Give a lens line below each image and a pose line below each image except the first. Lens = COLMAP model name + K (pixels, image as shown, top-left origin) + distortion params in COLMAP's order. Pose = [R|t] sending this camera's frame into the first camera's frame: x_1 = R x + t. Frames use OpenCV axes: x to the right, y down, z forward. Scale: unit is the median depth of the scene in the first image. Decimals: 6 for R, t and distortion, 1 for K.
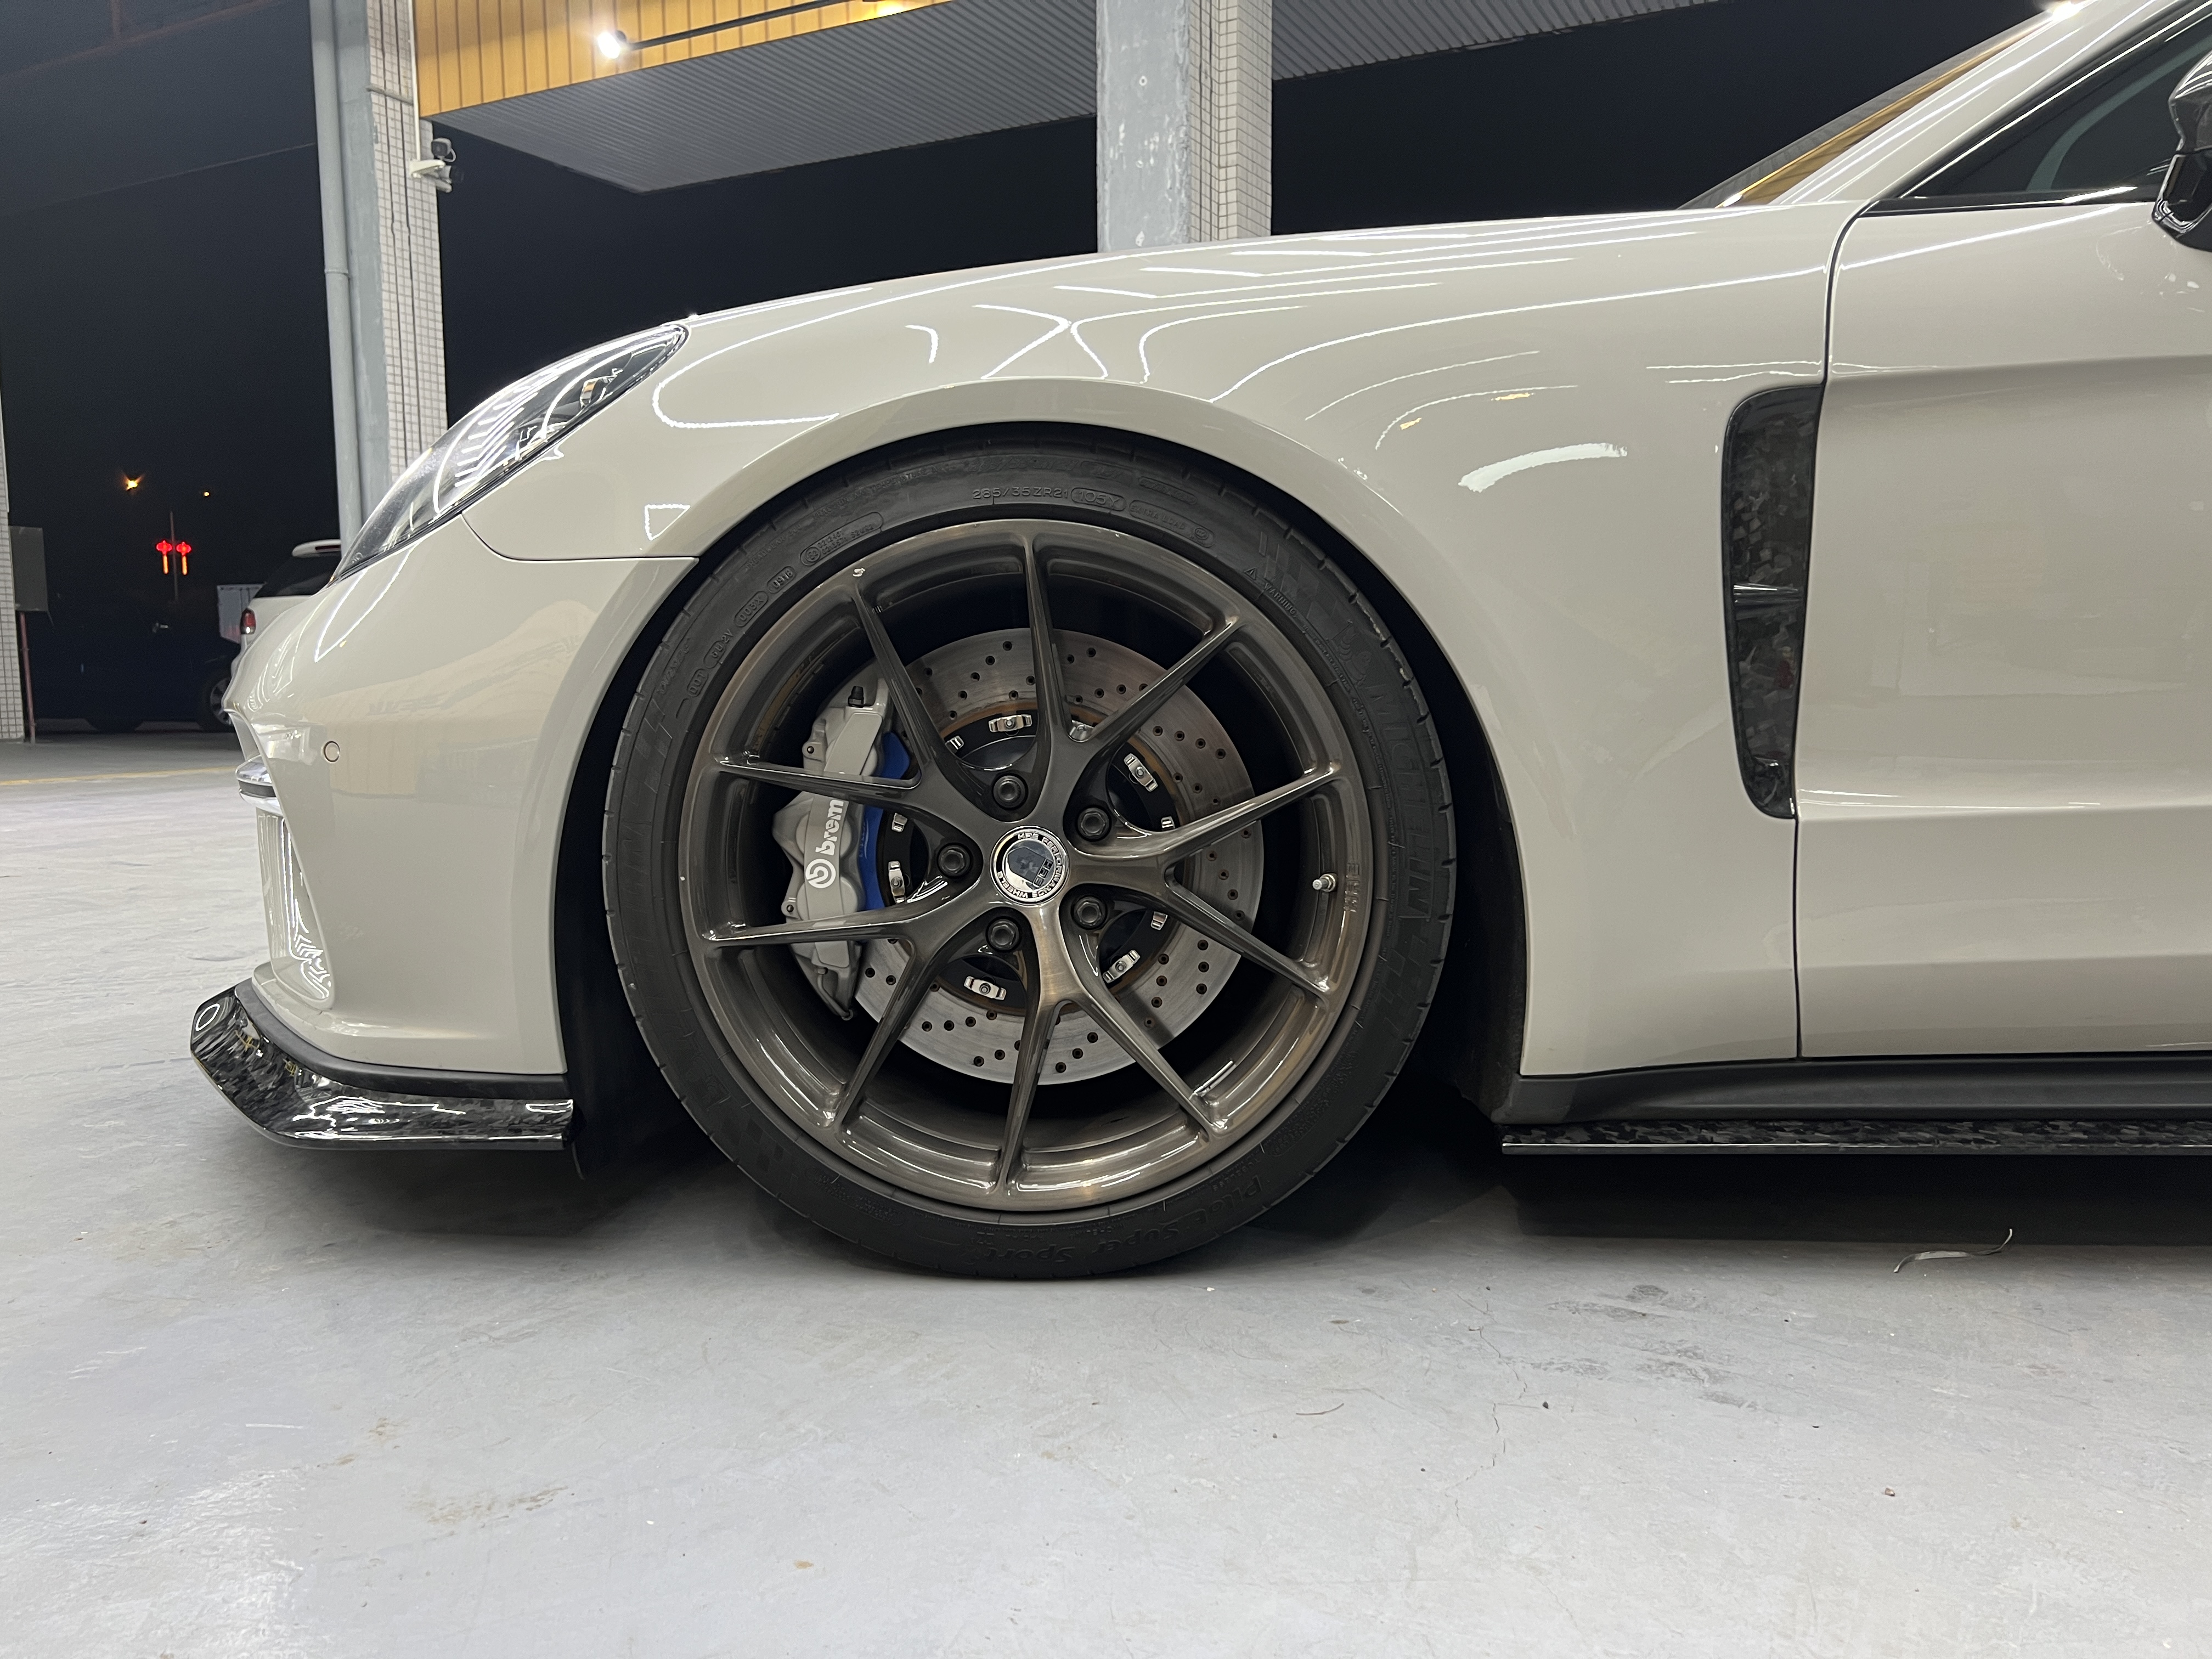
lens RADIAL K [[1743.2, 0, 1106.0], [0, 1743.2, 829.5], [0, 0, 1]] dist [0.033842, -0.001844]
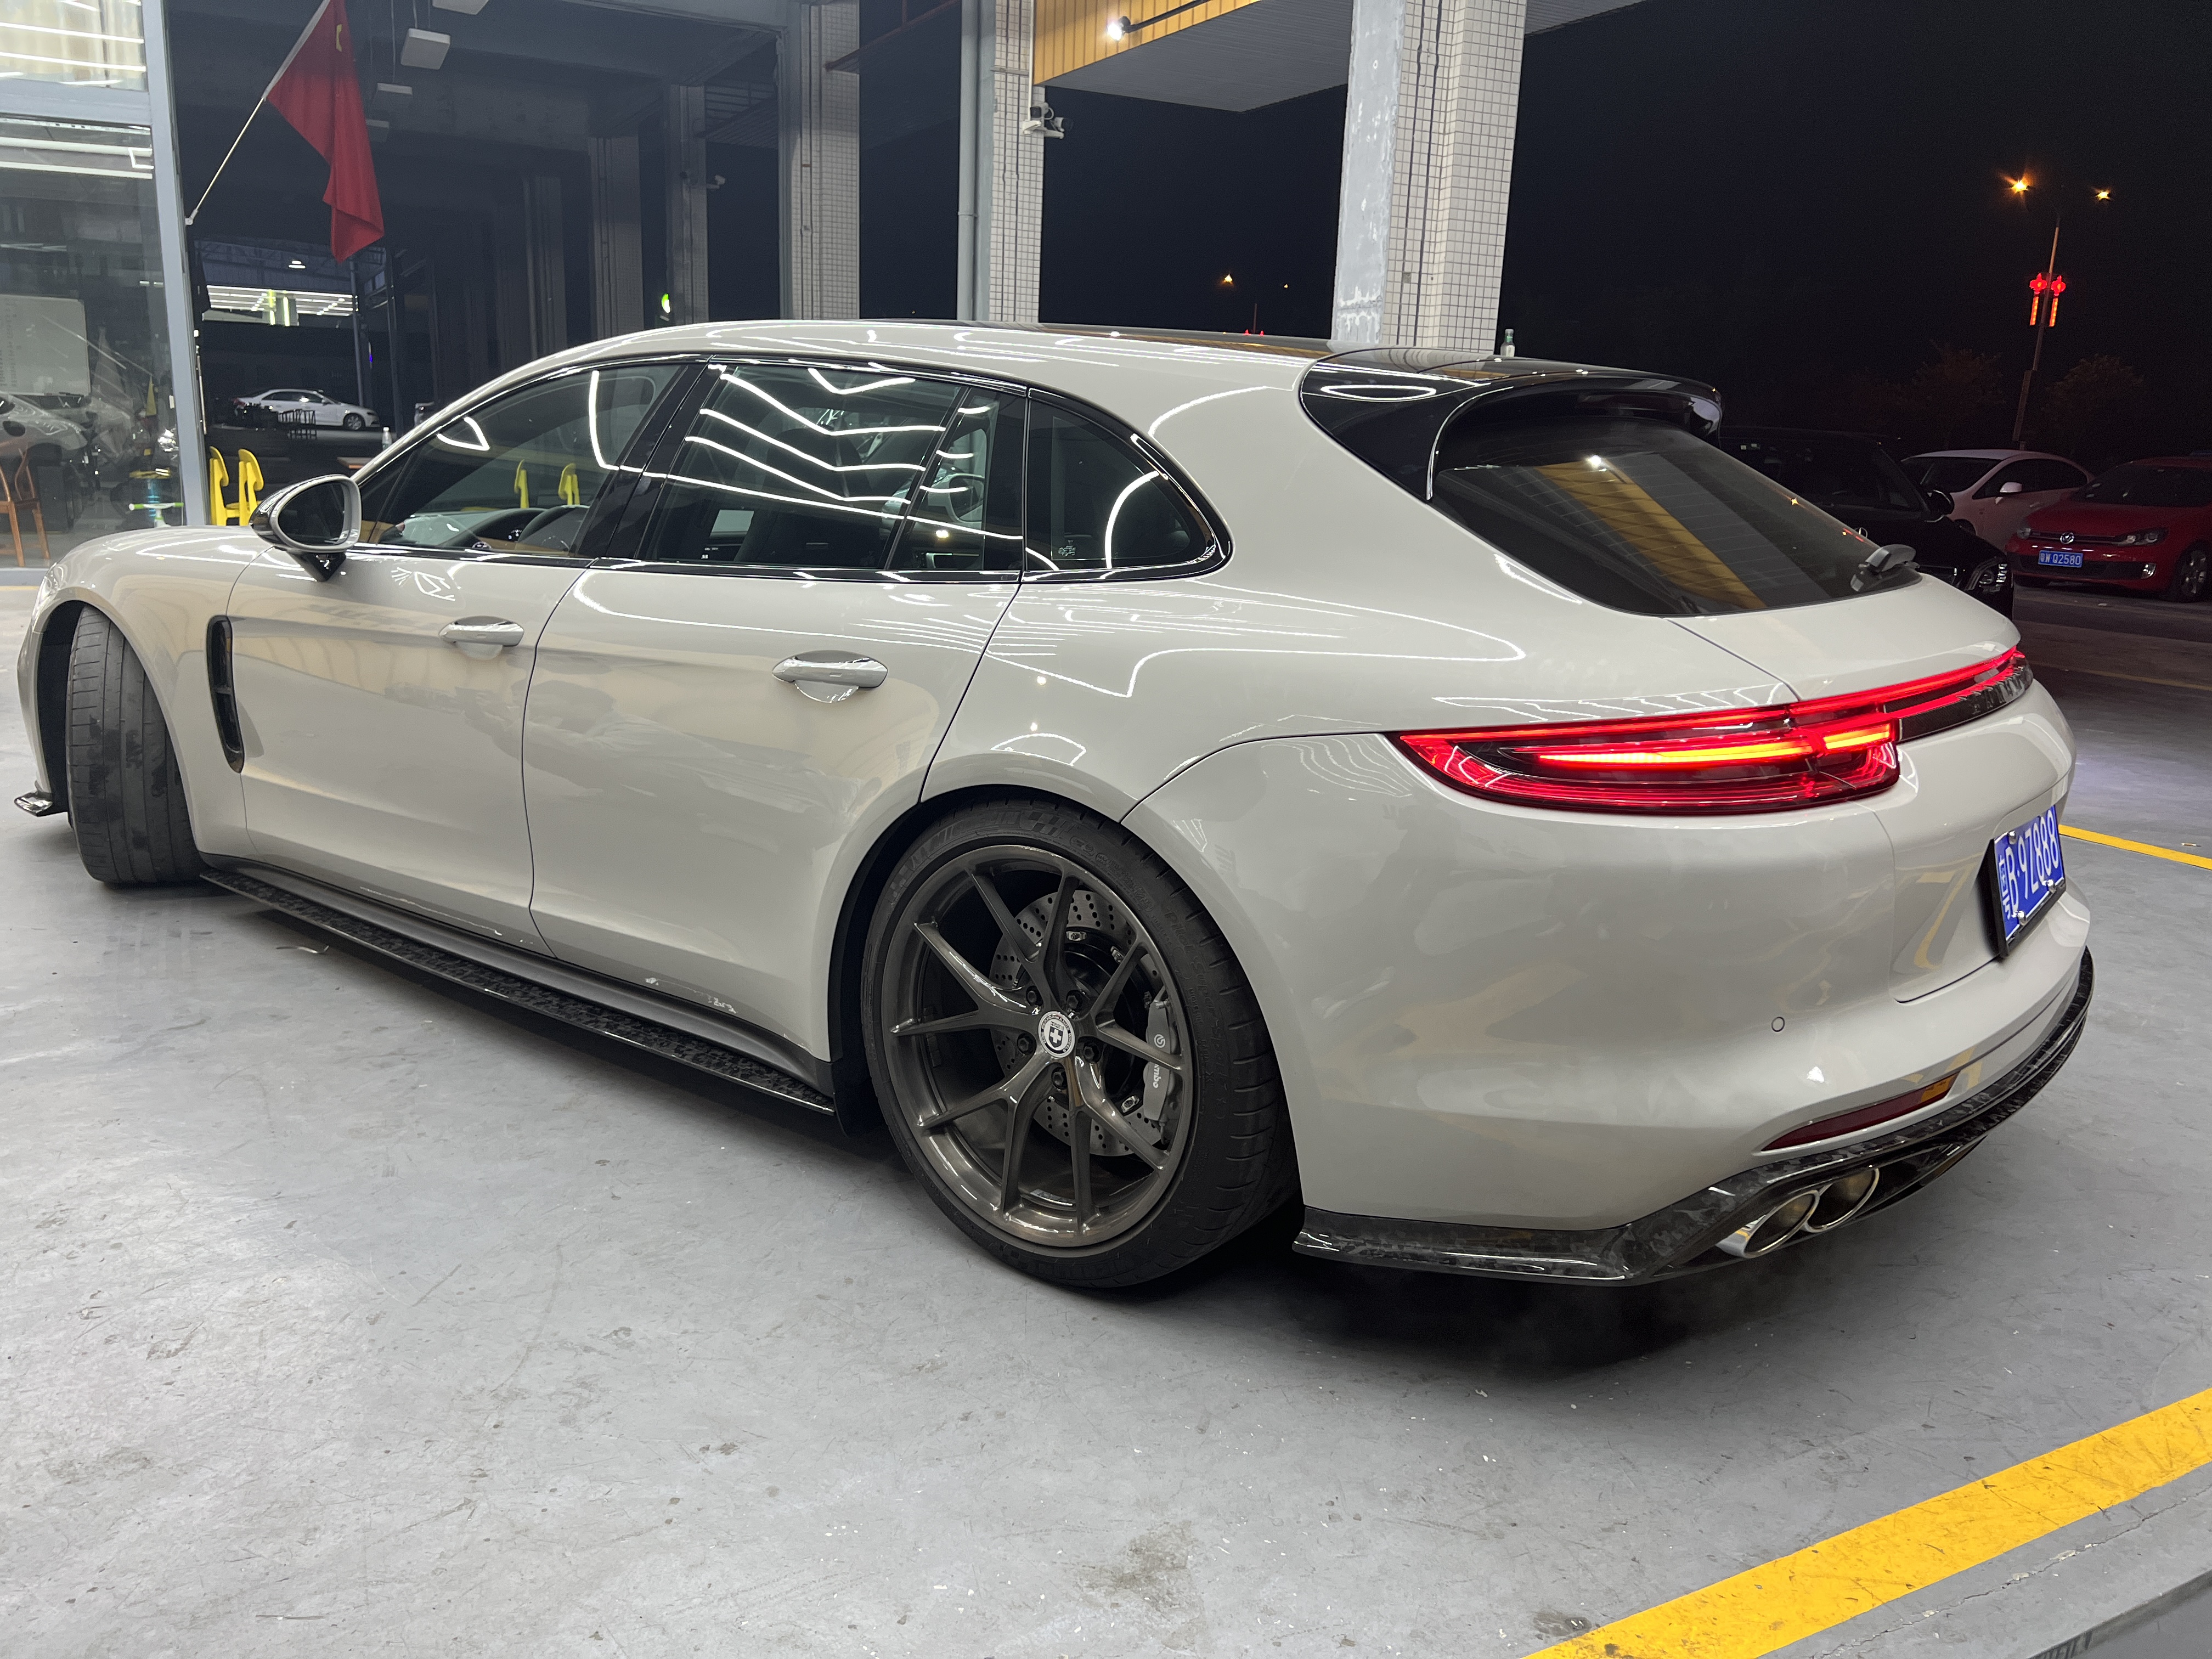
lens RADIAL K [[1743.2, 0, 1106.0], [0, 1743.2, 829.5], [0, 0, 1]] dist [0.033842, -0.001844]
pose [[0.819882, 0.162584, -0.548963, 0.505598], [-0.091932, 0.983776, 0.154058, -0.078360], [0.565104, -0.075842, 0.821527, -0.077995]]
